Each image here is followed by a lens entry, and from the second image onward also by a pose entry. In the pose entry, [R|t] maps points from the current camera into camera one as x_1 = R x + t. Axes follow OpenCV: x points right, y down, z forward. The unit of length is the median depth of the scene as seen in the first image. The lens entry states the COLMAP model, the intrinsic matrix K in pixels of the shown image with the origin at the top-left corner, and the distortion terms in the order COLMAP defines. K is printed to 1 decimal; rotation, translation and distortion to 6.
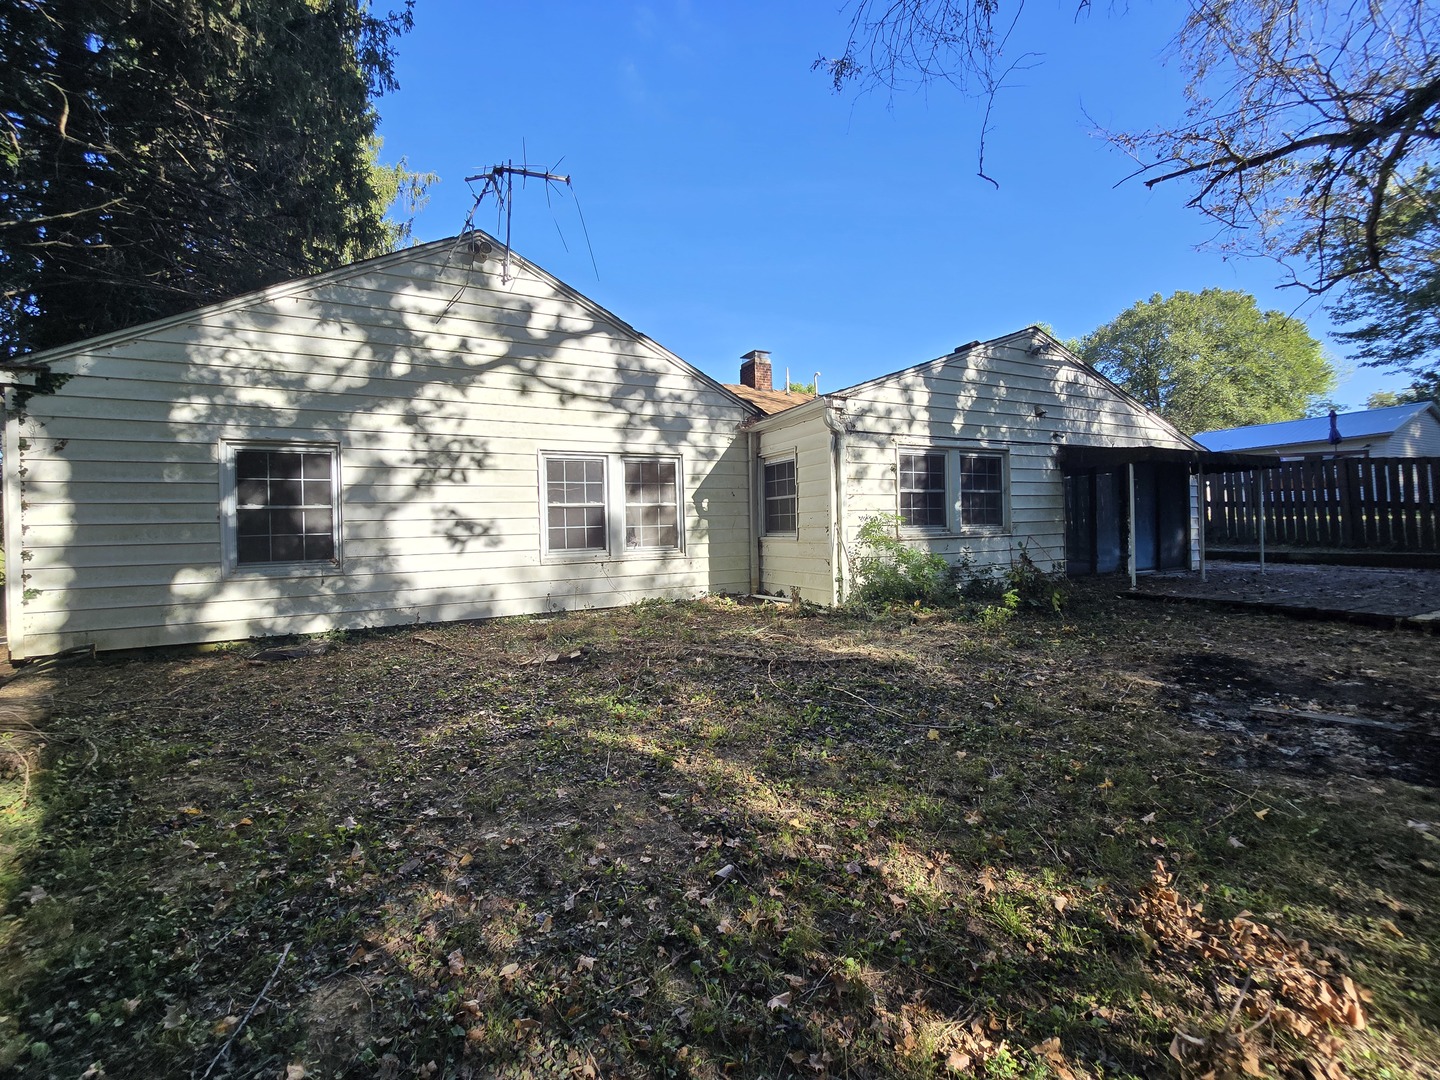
lens RADIAL K [[591.7, 0, 713.6], [0, 591.7, 535.7], [0, 0, 1]] dist [-0.000835, 0.000905]
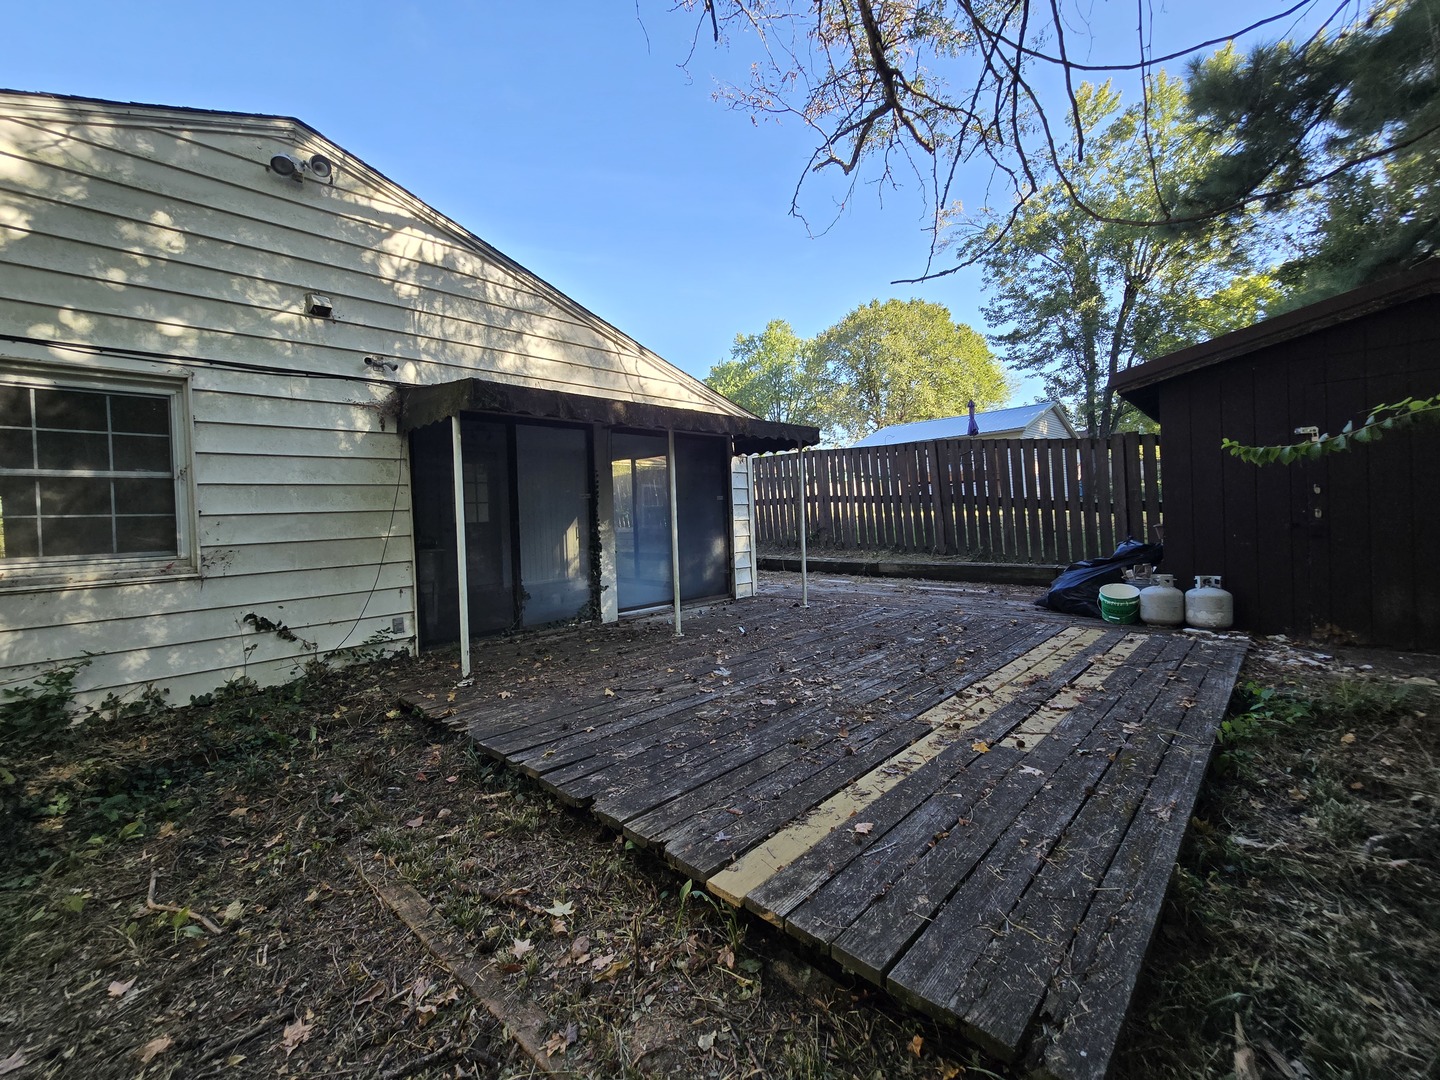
lens RADIAL K [[591.7, 0, 724.8], [0, 591.7, 540.0], [0, 0, 1]] dist [-0.000835, 0.000905]
pose [[0.943157, -0.028564, 0.331117, 0.632169], [0.023359, 0.999533, 0.019689, -0.023456], [-0.331525, -0.010835, 0.943384, 0.407360]]
